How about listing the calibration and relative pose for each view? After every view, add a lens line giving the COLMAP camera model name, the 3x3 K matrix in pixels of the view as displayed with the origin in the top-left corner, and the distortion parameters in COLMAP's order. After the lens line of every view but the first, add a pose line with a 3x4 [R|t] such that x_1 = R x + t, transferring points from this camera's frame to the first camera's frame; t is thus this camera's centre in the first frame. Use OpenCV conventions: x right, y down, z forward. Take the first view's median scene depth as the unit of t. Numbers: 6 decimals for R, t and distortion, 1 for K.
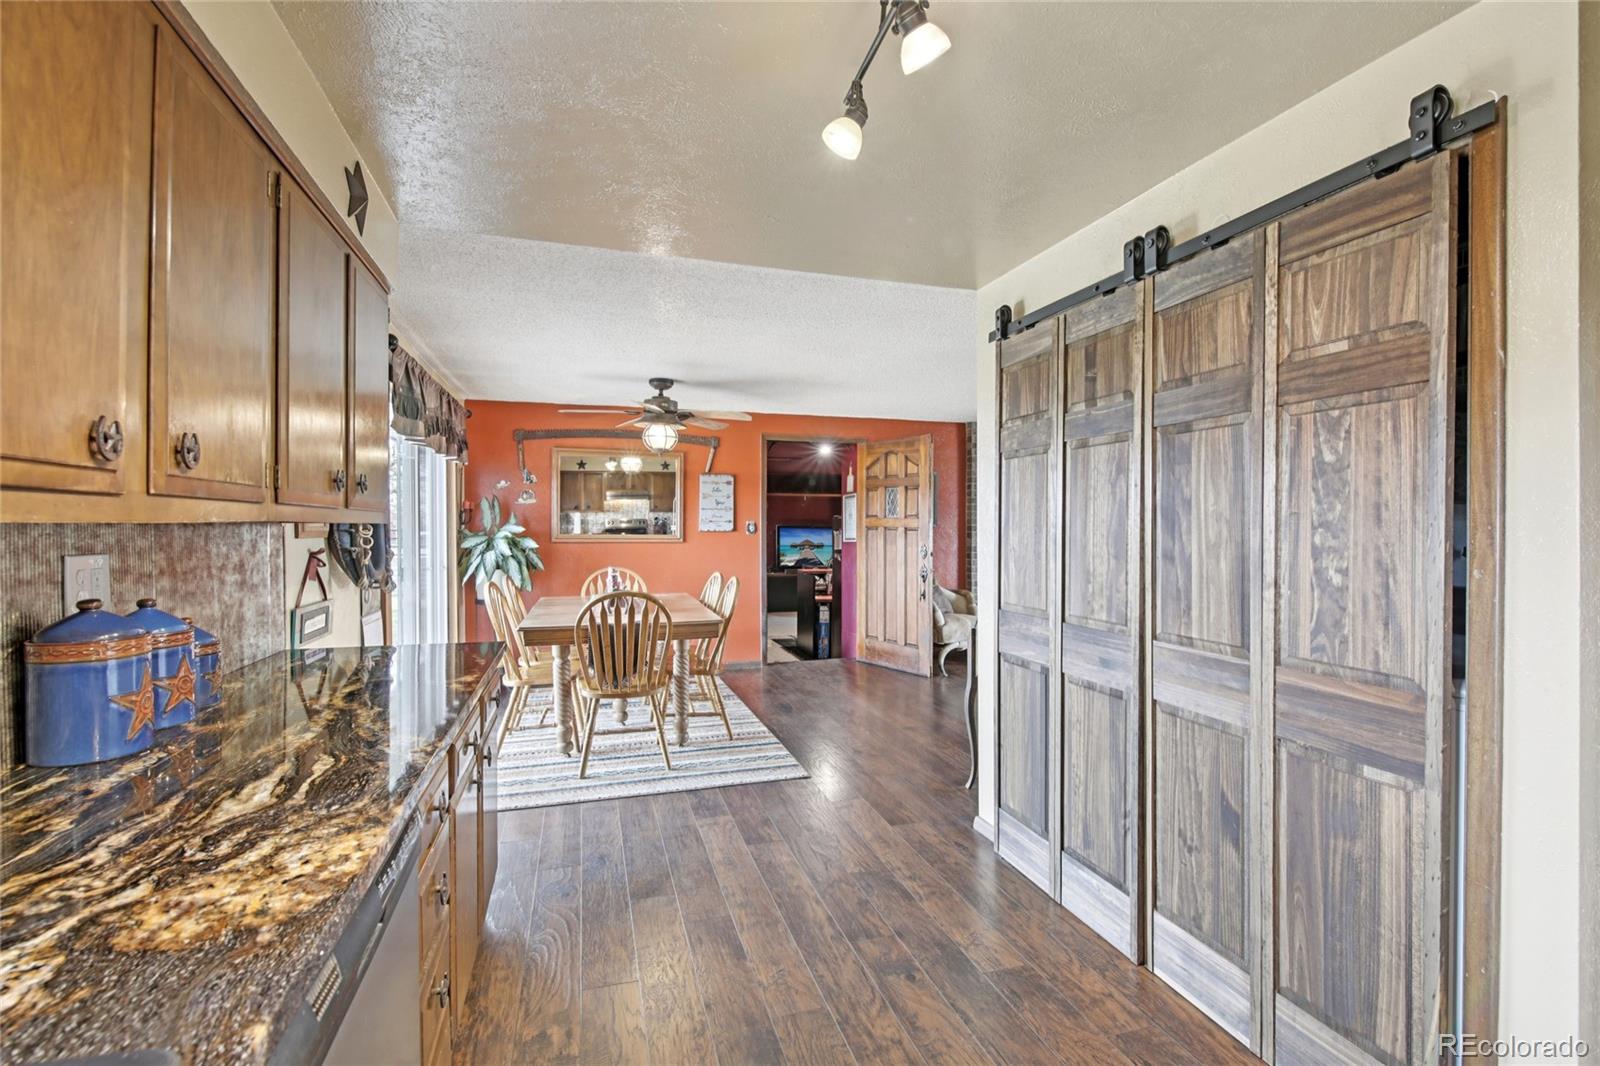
lens RADIAL K [[705.3, 0, 793.7], [0, 705.3, 521.7], [0, 0, 1]] dist [-0.001790, -0.000577]
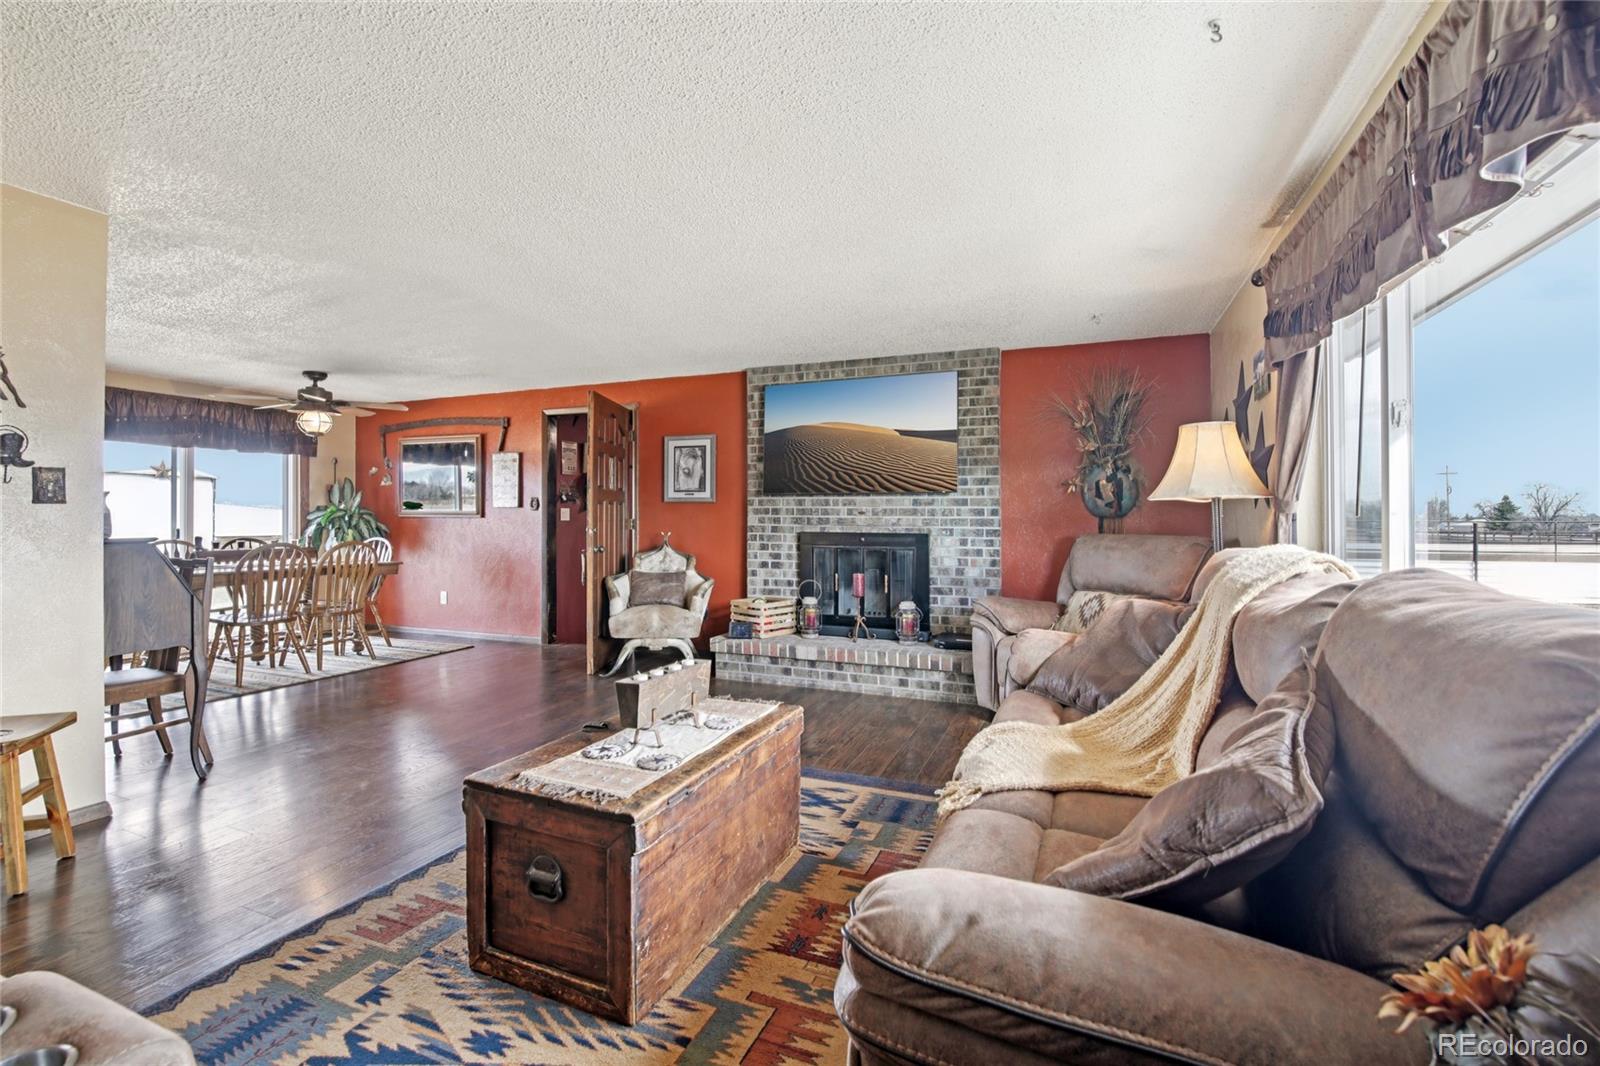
lens RADIAL K [[705.3, 0, 787.5], [0, 705.3, 516.6], [0, 0, 1]] dist [-0.001790, -0.000577]
pose [[0.764425, 0.001211, -0.644711, 2.878312], [0.001384, 0.999993, 0.003519, 0.075236], [0.644711, -0.003582, 0.764418, 1.577056]]
